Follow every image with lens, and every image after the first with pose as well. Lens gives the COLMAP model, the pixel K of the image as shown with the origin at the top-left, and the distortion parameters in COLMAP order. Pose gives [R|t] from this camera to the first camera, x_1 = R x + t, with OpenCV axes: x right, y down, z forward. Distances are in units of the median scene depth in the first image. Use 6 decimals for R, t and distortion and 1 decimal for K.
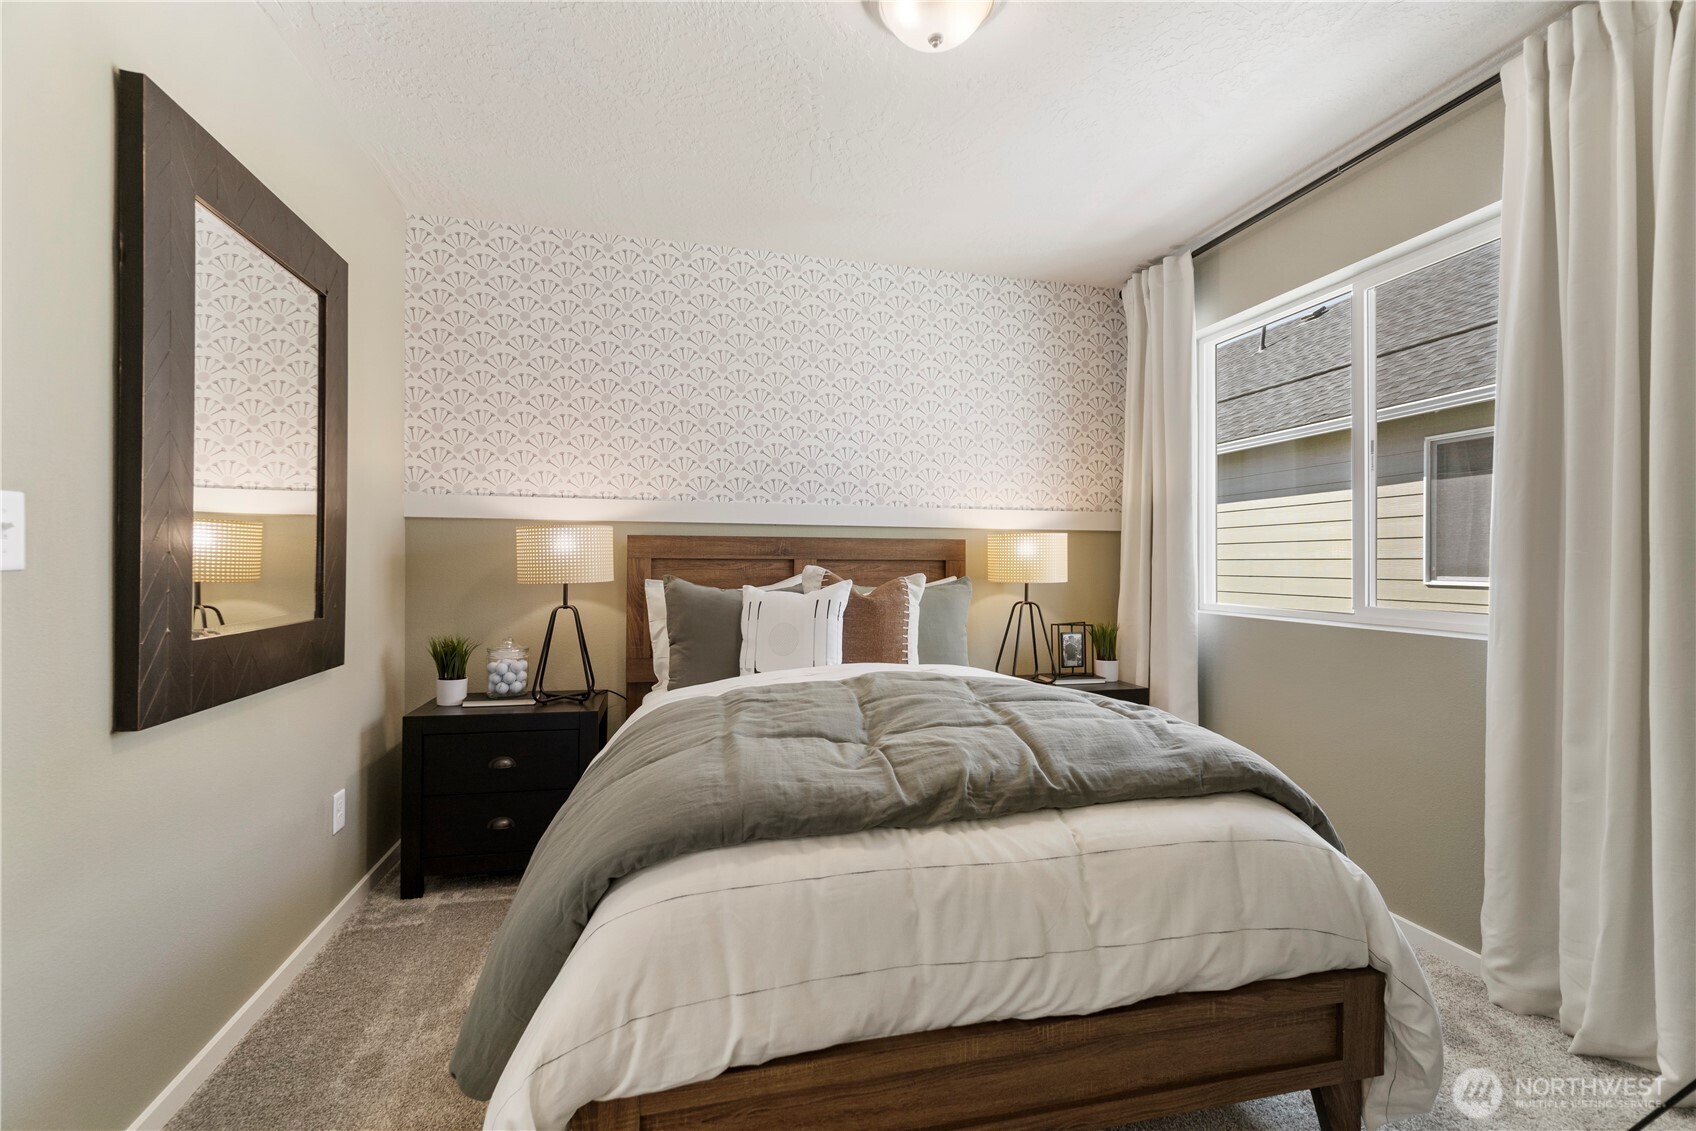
lens RADIAL K [[742.3, 0, 832.0], [0, 742.3, 559.2], [0, 0, 1]] dist [-0.010471, 0.001010]
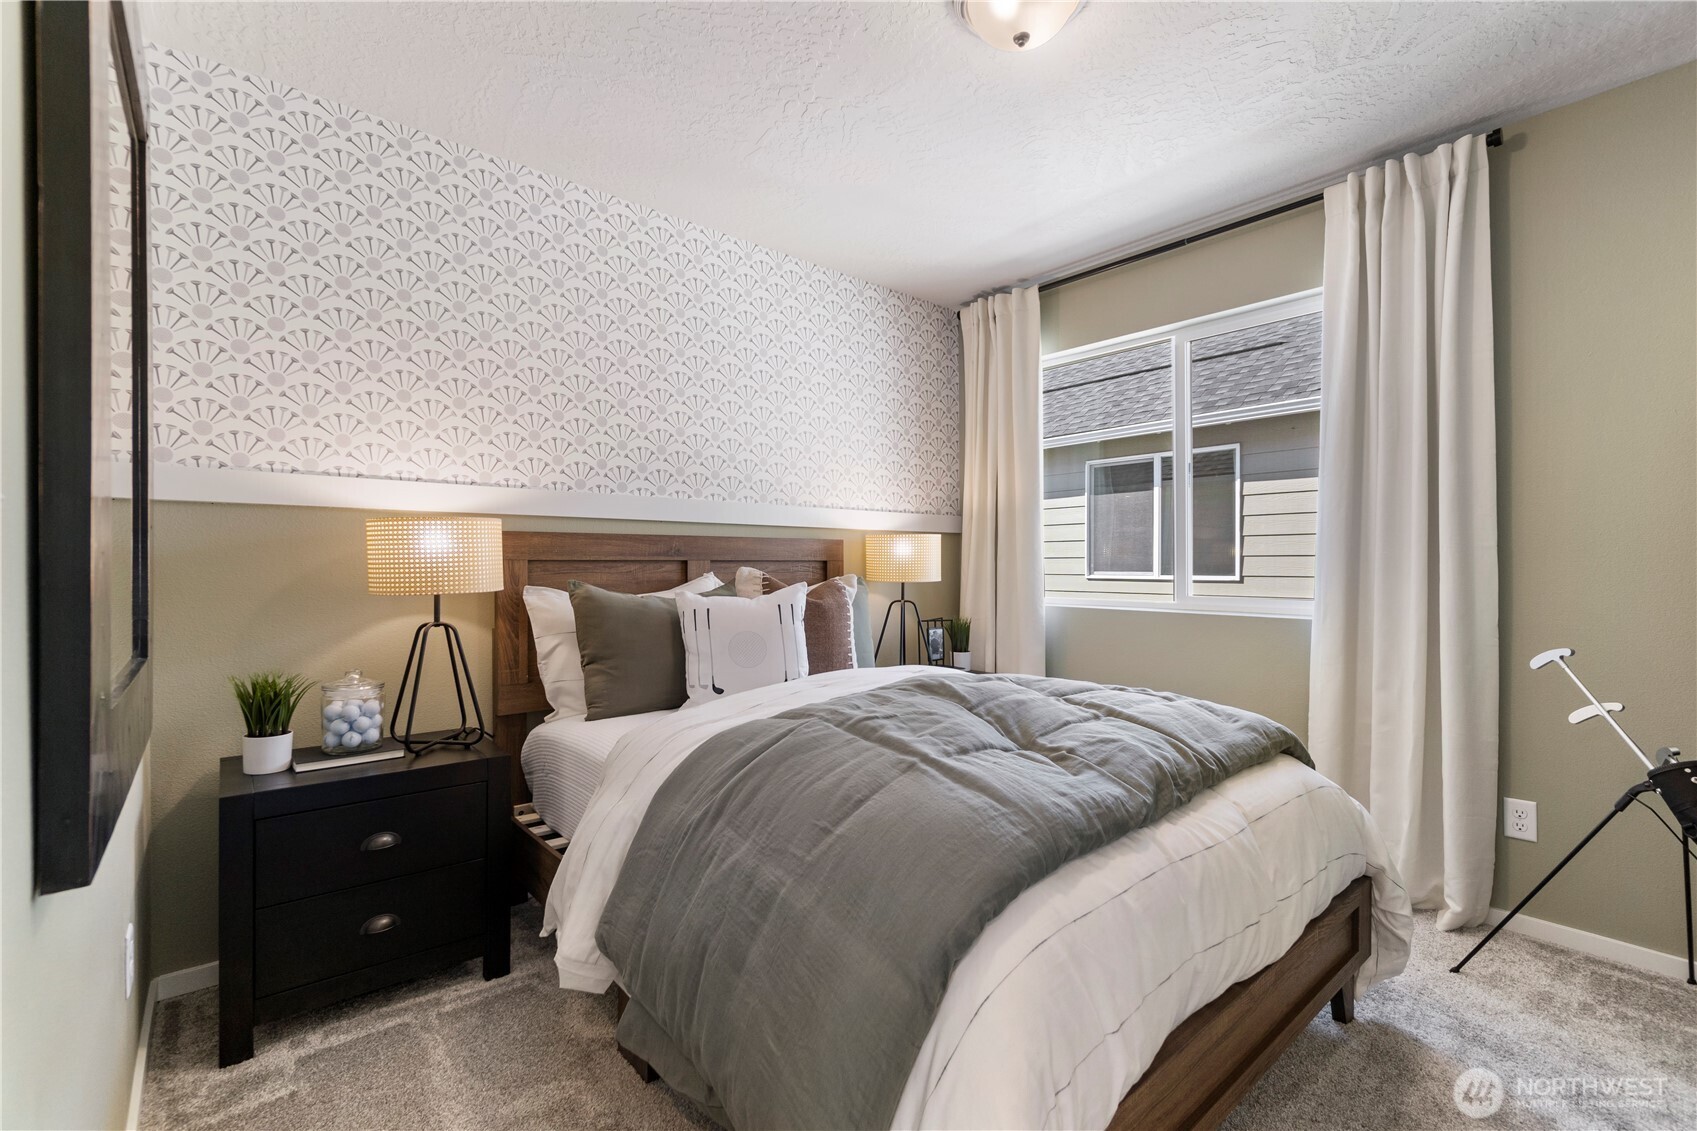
lens RADIAL K [[742.8, 0, 842.8], [0, 742.8, 568.5], [0, 0, 1]] dist [-0.010471, 0.001010]
pose [[0.892393, -0.009582, 0.451158, -0.312310], [0.004149, 0.999907, 0.013029, -0.001040], [-0.451241, -0.009756, 0.892349, 0.125395]]
